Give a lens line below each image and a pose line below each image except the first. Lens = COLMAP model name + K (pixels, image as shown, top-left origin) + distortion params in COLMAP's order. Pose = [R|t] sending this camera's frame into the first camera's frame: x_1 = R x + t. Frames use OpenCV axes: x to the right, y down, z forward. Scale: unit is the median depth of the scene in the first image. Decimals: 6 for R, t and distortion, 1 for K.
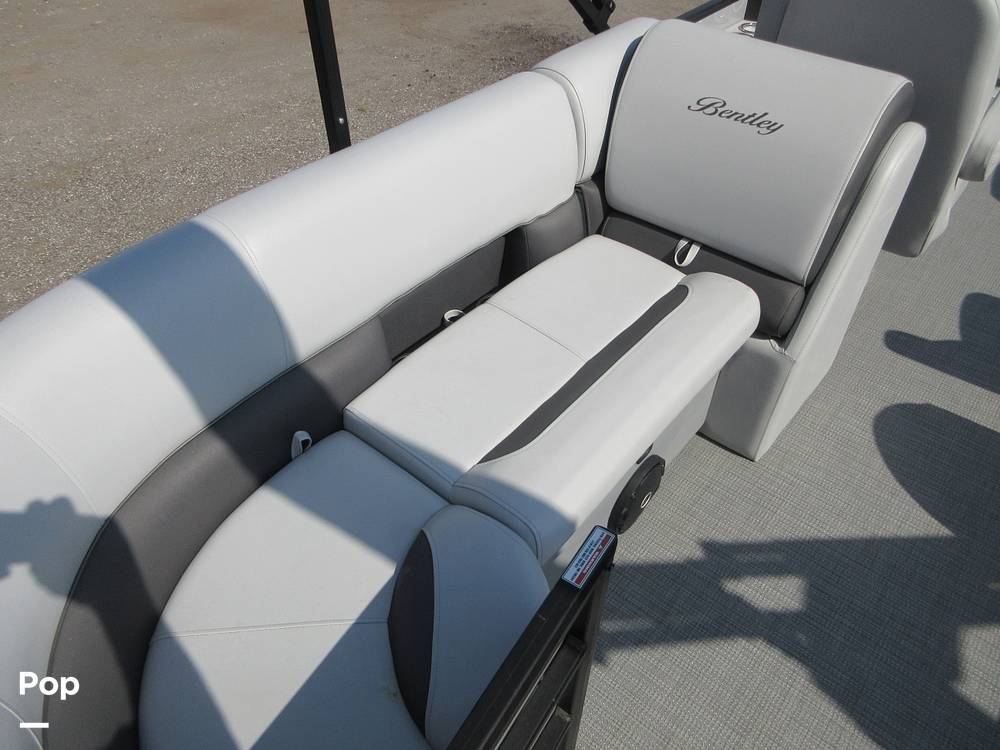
lens RADIAL K [[745.9, 0, 502.1], [0, 745.9, 360.3], [0, 0, 1]] dist [0.002071, 0.004137]
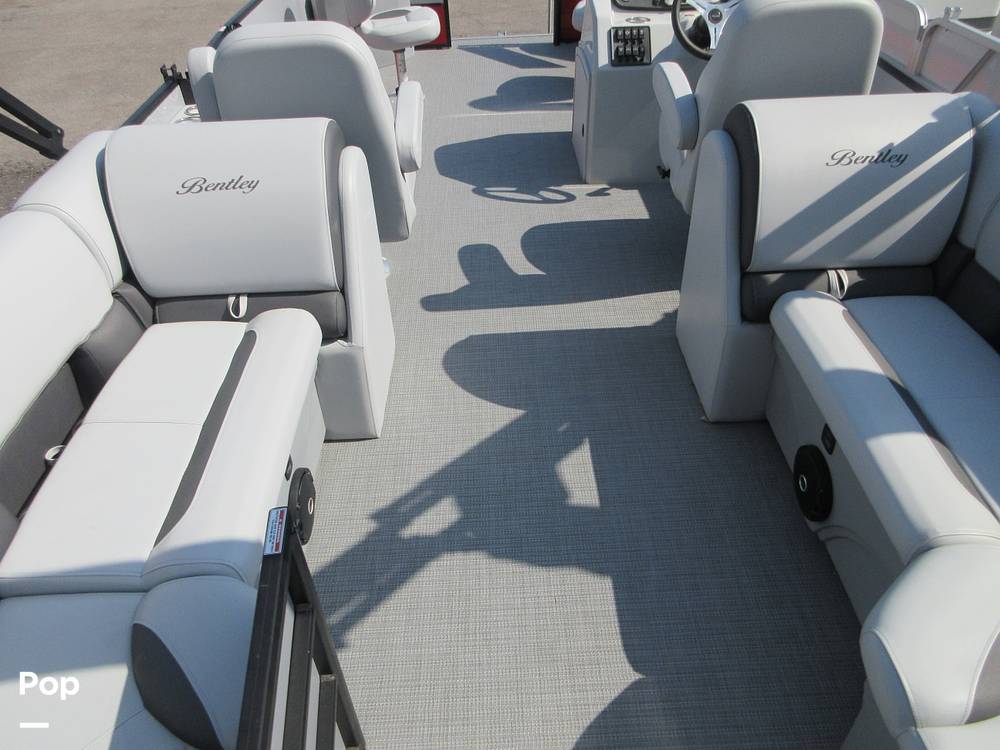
lens RADIAL K [[745.9, 0, 502.1], [0, 745.9, 360.3], [0, 0, 1]] dist [0.002071, 0.004137]
pose [[0.755998, -0.439674, 0.484926, -0.042029], [0.473055, 0.879021, 0.059502, 0.055408], [-0.452422, 0.184413, 0.872529, -0.179823]]
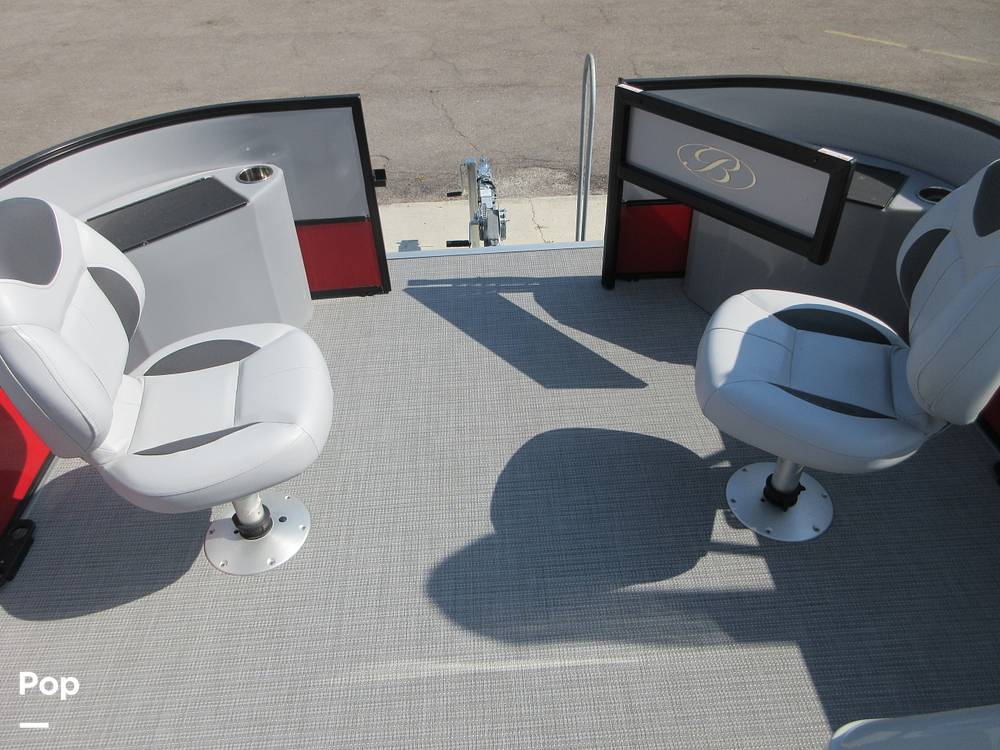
lens RADIAL K [[745.9, 0, 502.1], [0, 745.9, 360.3], [0, 0, 1]] dist [0.002071, 0.004137]
pose [[0.738924, -0.461964, 0.490491, 1.417399], [0.485385, 0.869857, 0.088035, -1.039490], [-0.467326, 0.173026, 0.866988, 1.164888]]
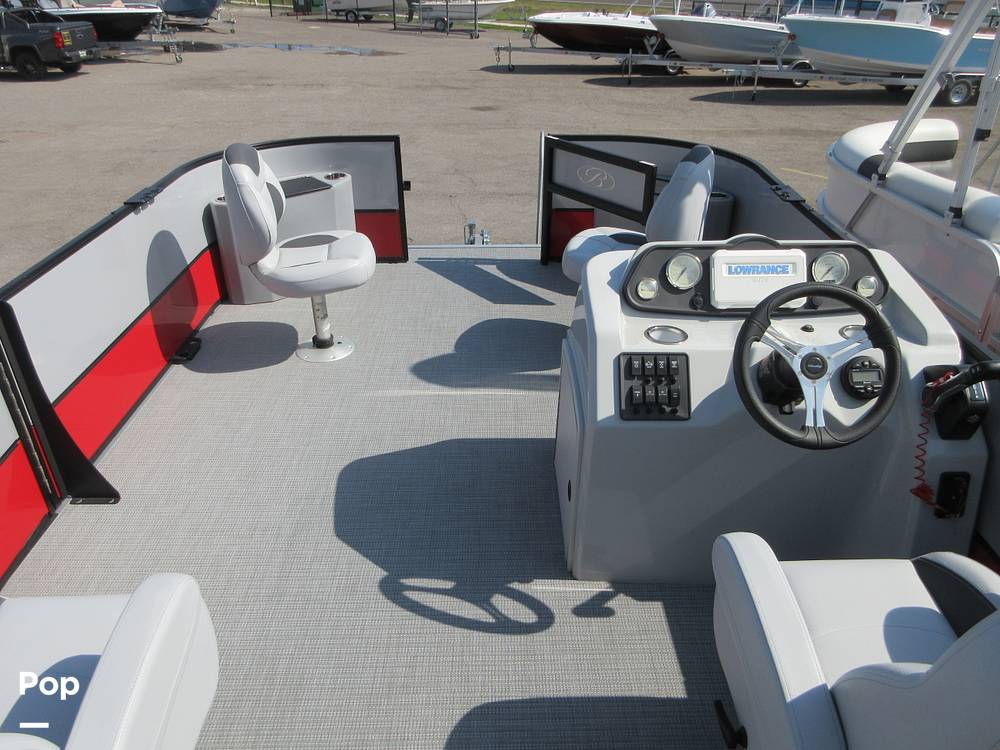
lens RADIAL K [[745.9, 0, 502.1], [0, 745.9, 360.3], [0, 0, 1]] dist [0.002071, 0.004137]
pose [[0.768287, -0.330482, 0.548194, 0.790875], [0.438865, 0.895395, -0.075269, -0.470074], [-0.465975, 0.298411, 0.832957, 0.416640]]
